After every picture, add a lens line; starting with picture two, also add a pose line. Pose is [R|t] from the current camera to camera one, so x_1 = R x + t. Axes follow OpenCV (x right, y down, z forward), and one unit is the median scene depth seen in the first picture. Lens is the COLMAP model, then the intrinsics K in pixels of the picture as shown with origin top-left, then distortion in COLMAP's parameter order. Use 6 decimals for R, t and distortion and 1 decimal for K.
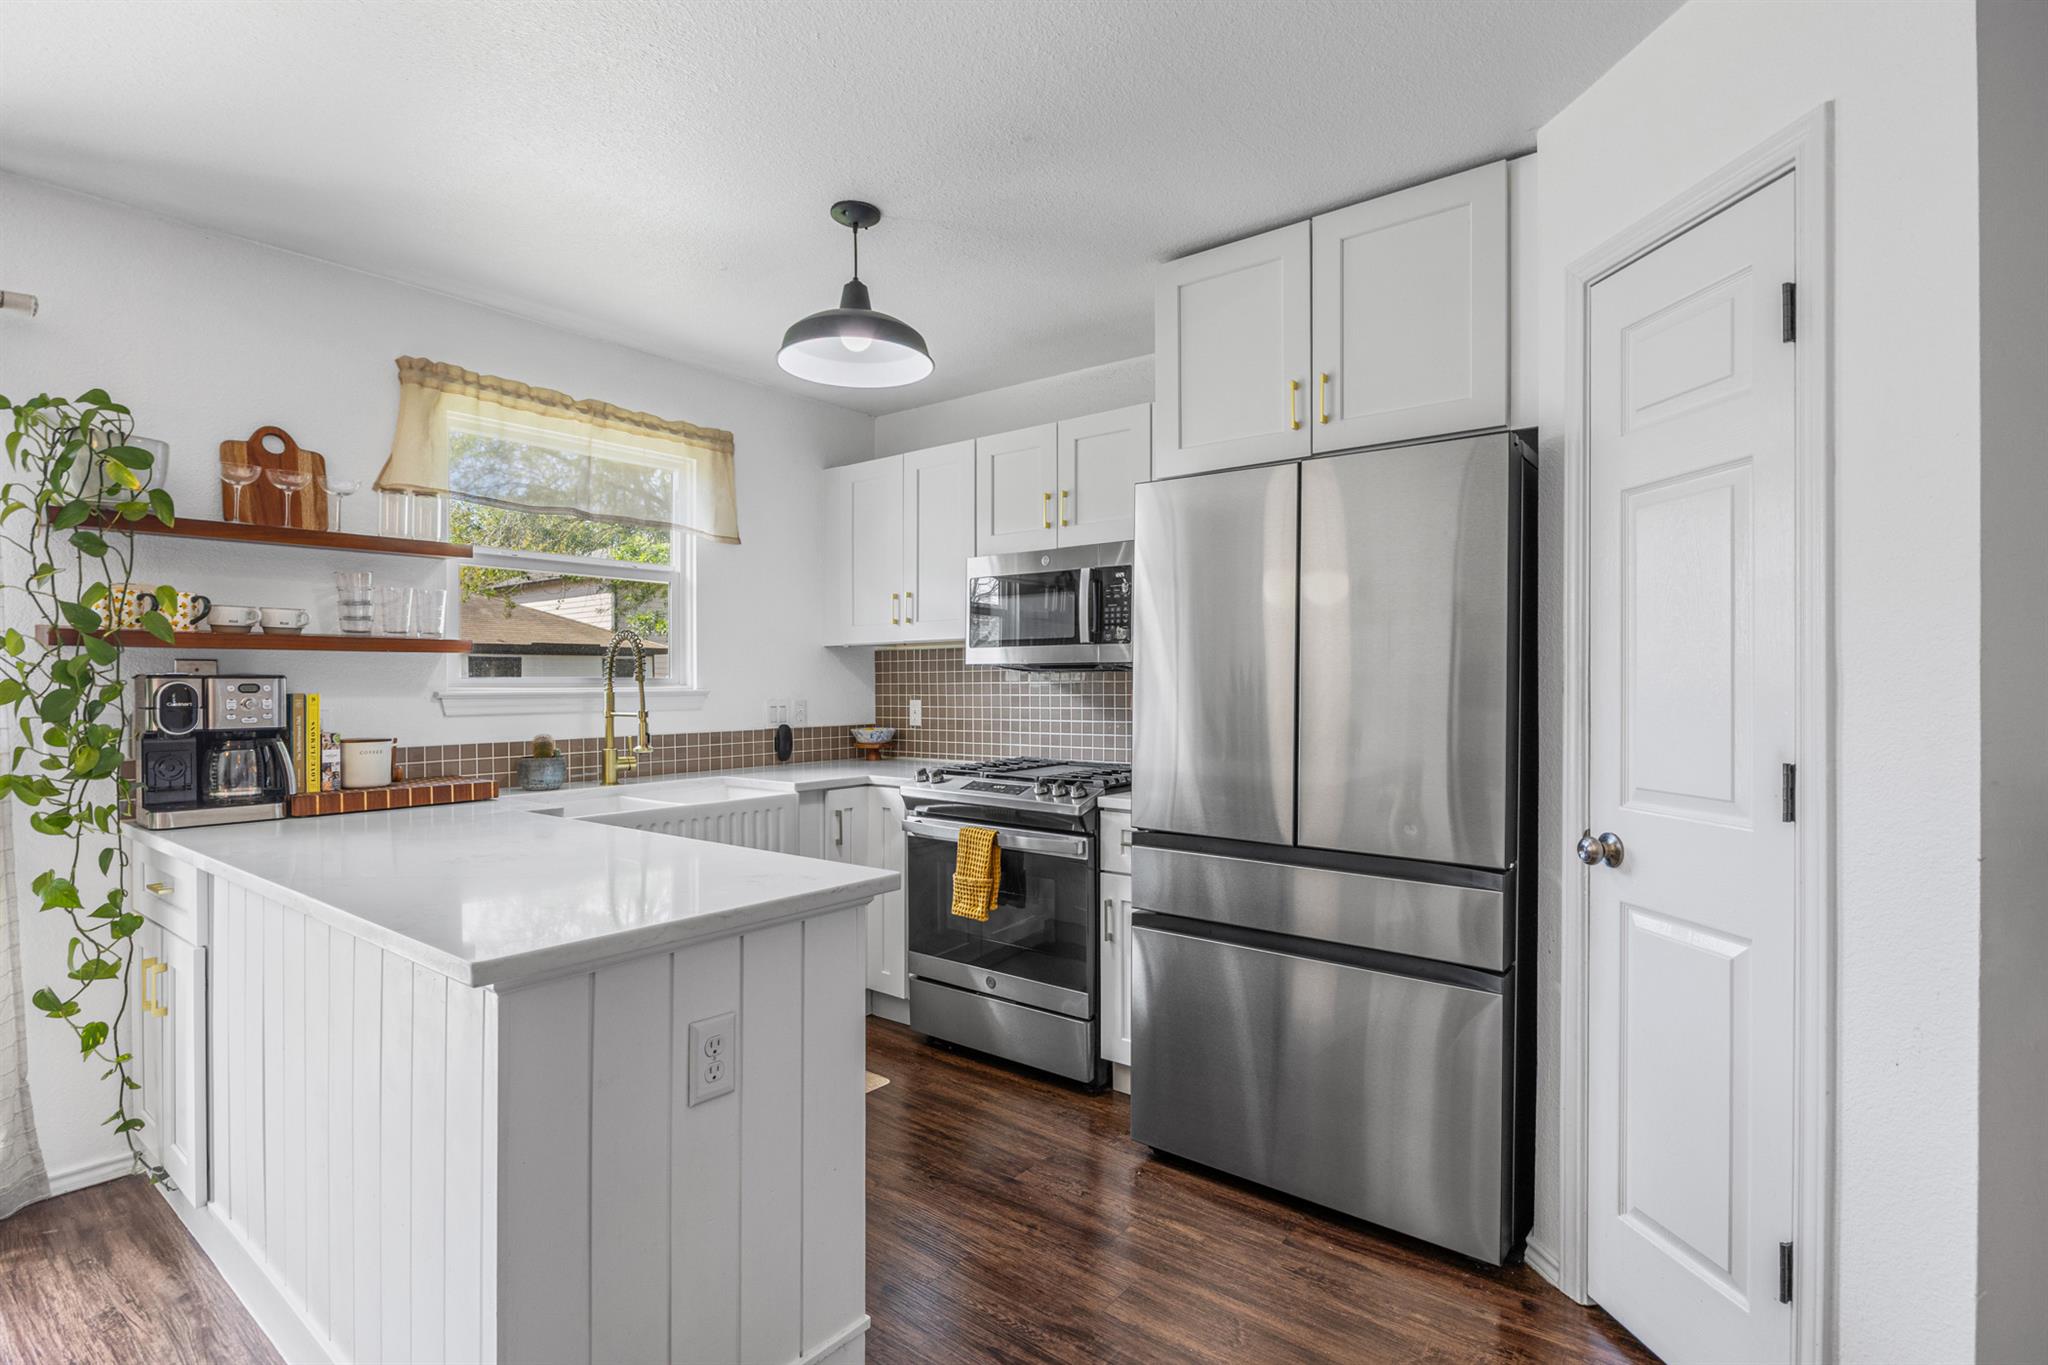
lens RADIAL K [[998.6, 0, 1024.2], [0, 998.6, 681.2], [0, 0, 1]] dist [-0.001386, -0.000276]
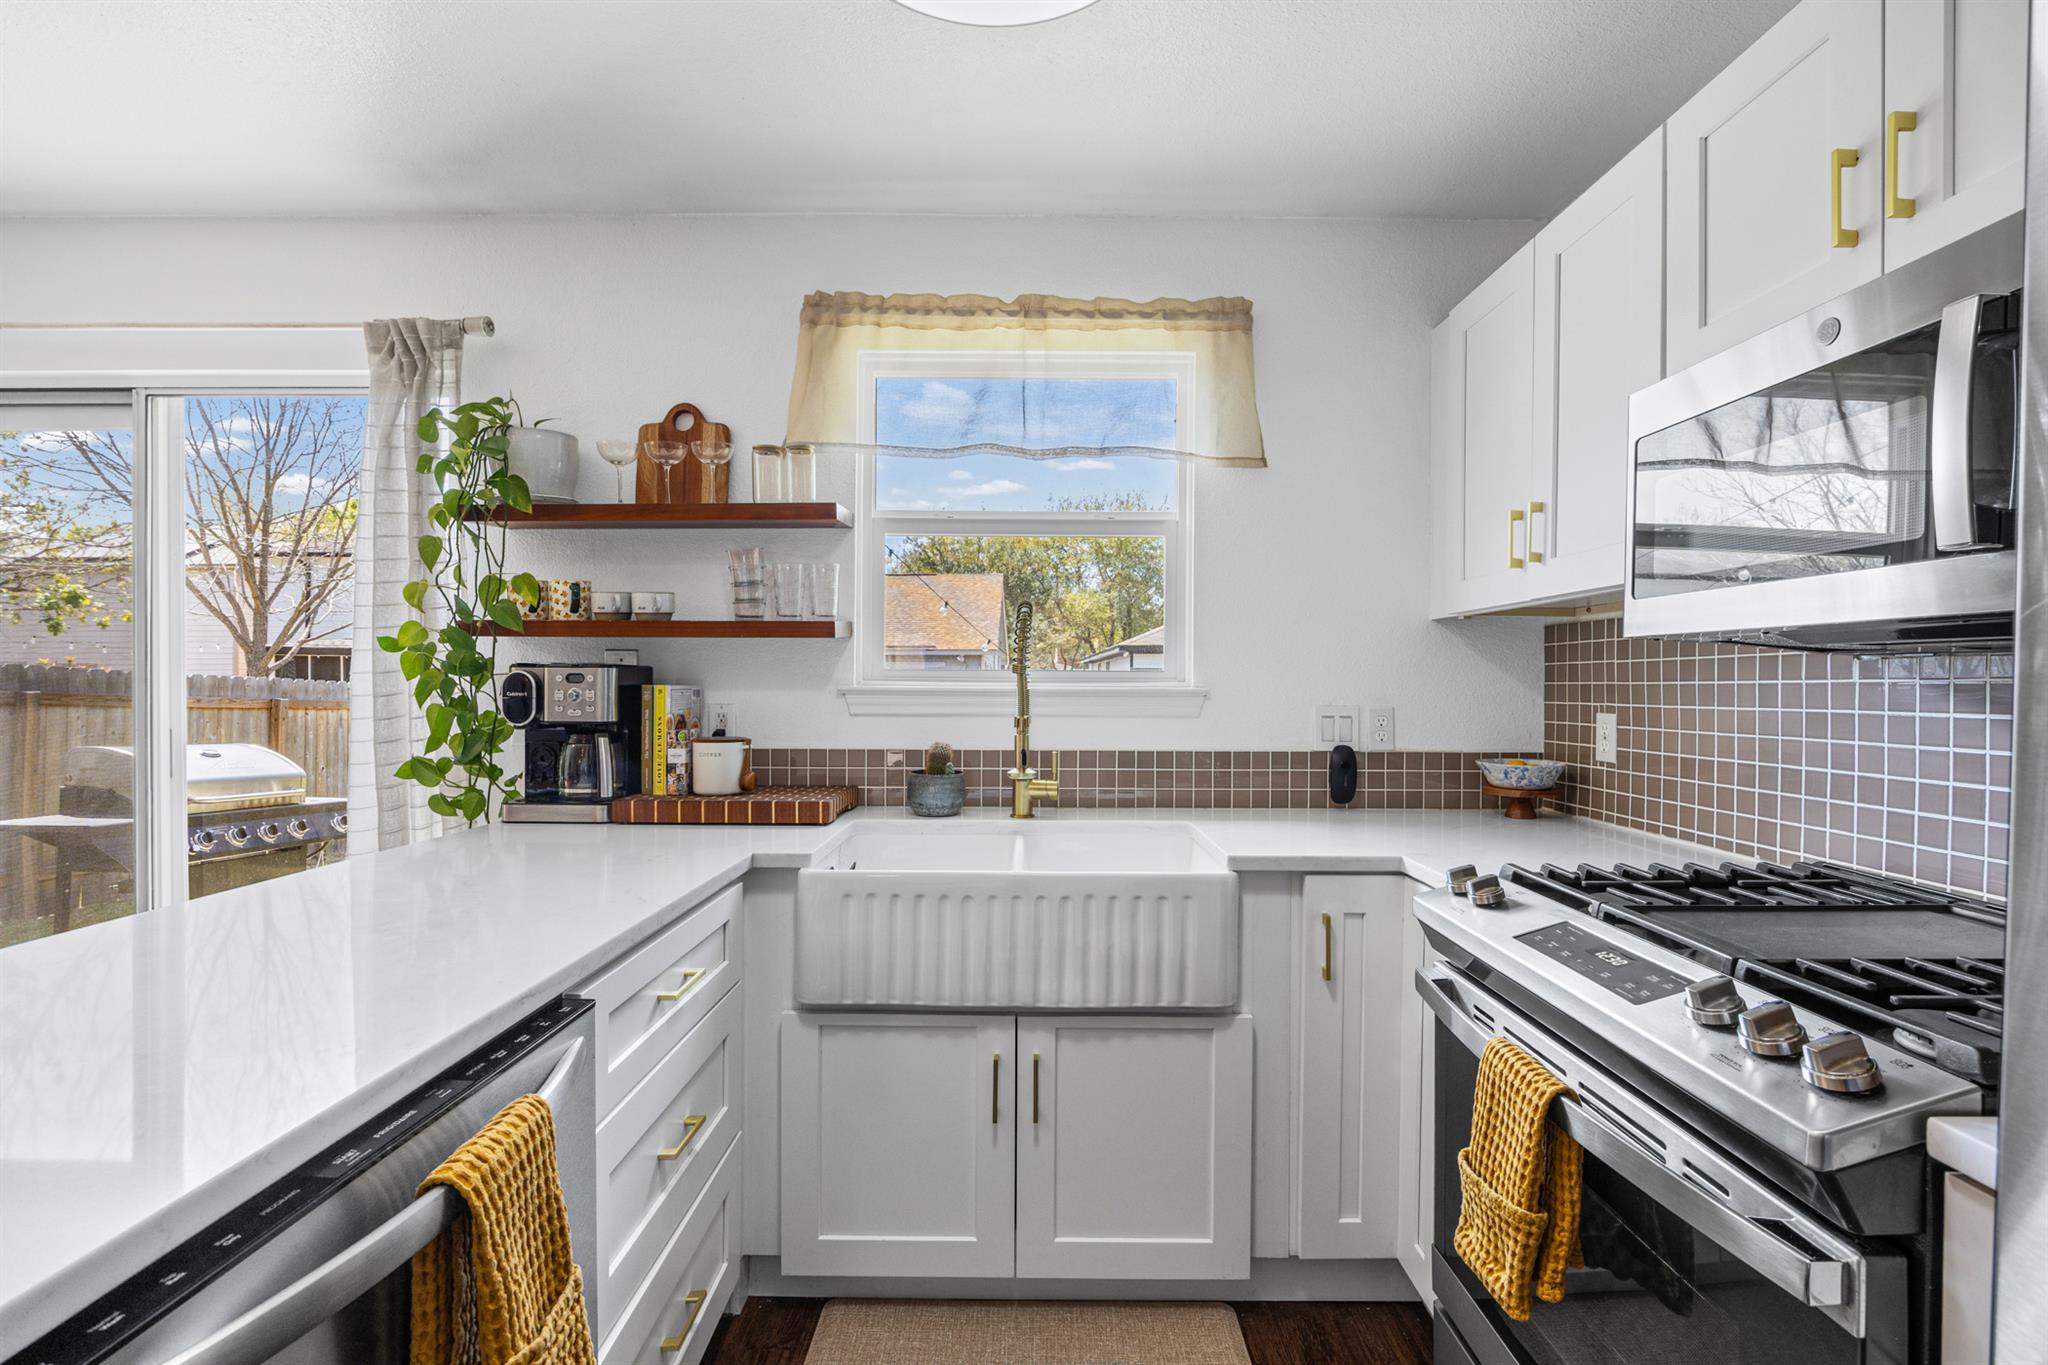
lens RADIAL K [[902.9, 0, 1022.3], [0, 902.9, 681.2], [0, 0, 1]] dist [-0.007626, -0.001017]
pose [[0.616634, 0.007594, -0.787214, 0.098990], [-0.007207, 0.999966, 0.004001, 0.002659], [0.787217, 0.003206, 0.616667, 0.598476]]
